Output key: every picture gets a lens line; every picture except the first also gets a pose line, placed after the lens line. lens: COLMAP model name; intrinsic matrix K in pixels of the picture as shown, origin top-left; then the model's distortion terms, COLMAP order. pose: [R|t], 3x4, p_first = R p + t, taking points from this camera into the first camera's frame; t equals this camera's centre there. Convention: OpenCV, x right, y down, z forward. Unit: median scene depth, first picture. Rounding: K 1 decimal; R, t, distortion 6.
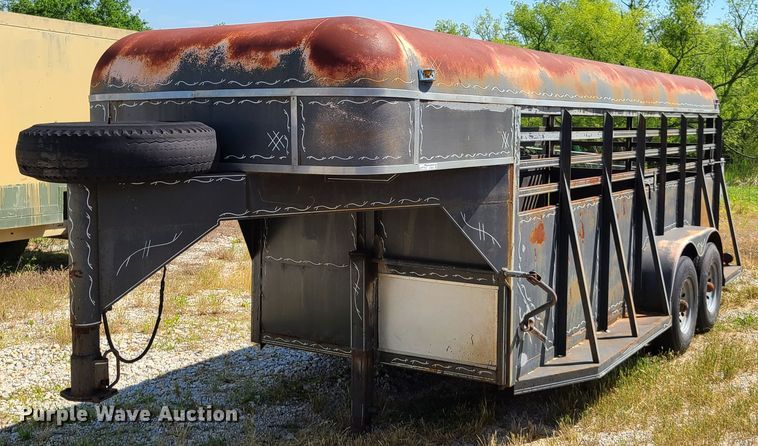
lens RADIAL K [[934.3, 0, 463.6], [0, 934.3, 222.9], [0, 0, 1]] dist [0.013215, 0.000000]
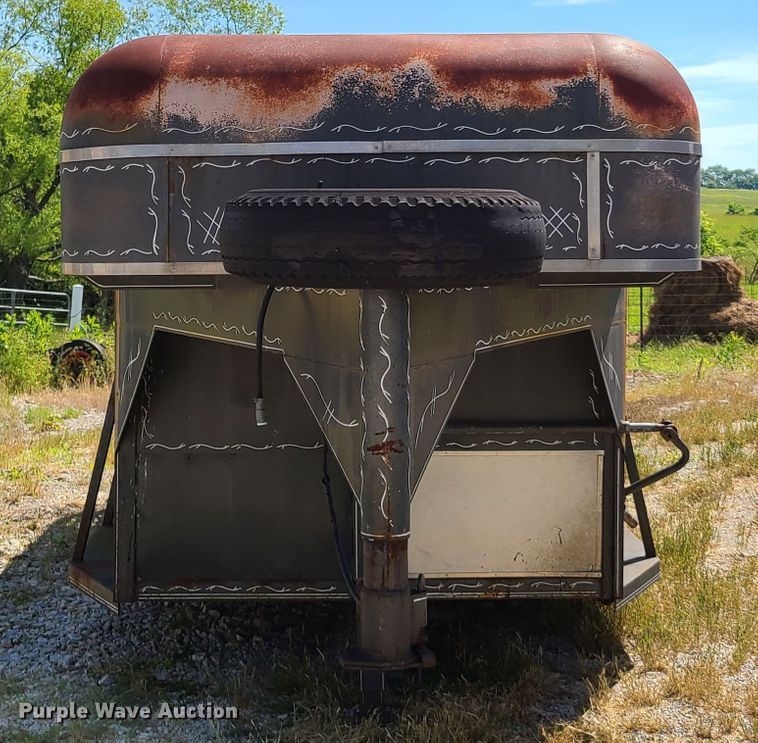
lens RADIAL K [[1587.9, 0, 379.2], [0, 1587.9, 370.8], [0, 0, 1]] dist [0.015081, 0.000000]
pose [[0.829272, -0.051036, 0.556509, -0.886922], [0.069204, 0.997535, -0.011641, 0.016696], [-0.554543, 0.048167, 0.830760, 0.174651]]
